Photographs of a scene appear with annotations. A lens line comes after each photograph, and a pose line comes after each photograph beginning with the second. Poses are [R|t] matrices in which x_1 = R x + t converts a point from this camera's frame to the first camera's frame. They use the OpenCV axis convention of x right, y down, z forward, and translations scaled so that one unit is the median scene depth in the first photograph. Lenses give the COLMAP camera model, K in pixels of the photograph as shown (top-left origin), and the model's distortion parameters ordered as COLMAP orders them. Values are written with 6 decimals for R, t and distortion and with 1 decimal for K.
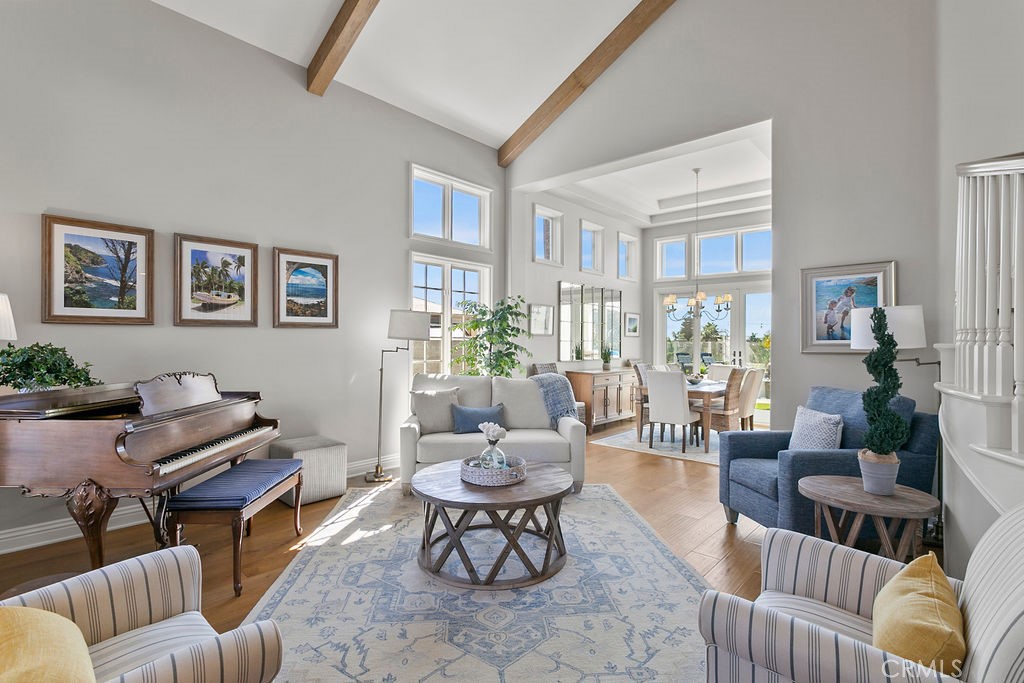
lens RADIAL K [[484.1, 0, 512.0], [0, 484.1, 341.5], [0, 0, 1]] dist [-0.001895, 0.000115]
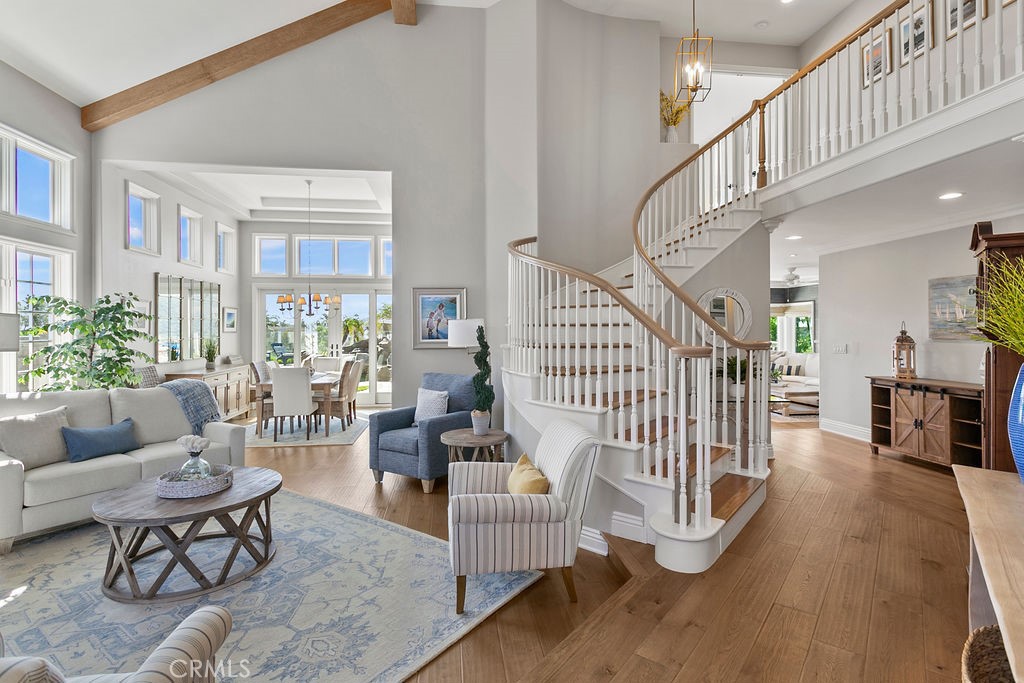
lens RADIAL K [[503.7, 0, 507.1], [0, 503.7, 332.7], [0, 0, 1]] dist [-0.000457, -0.000023]
pose [[0.650151, -0.016264, 0.759631, -0.326222], [0.006596, 0.999854, 0.015762, -0.045464], [-0.759776, -0.005238, 0.650164, -0.138105]]
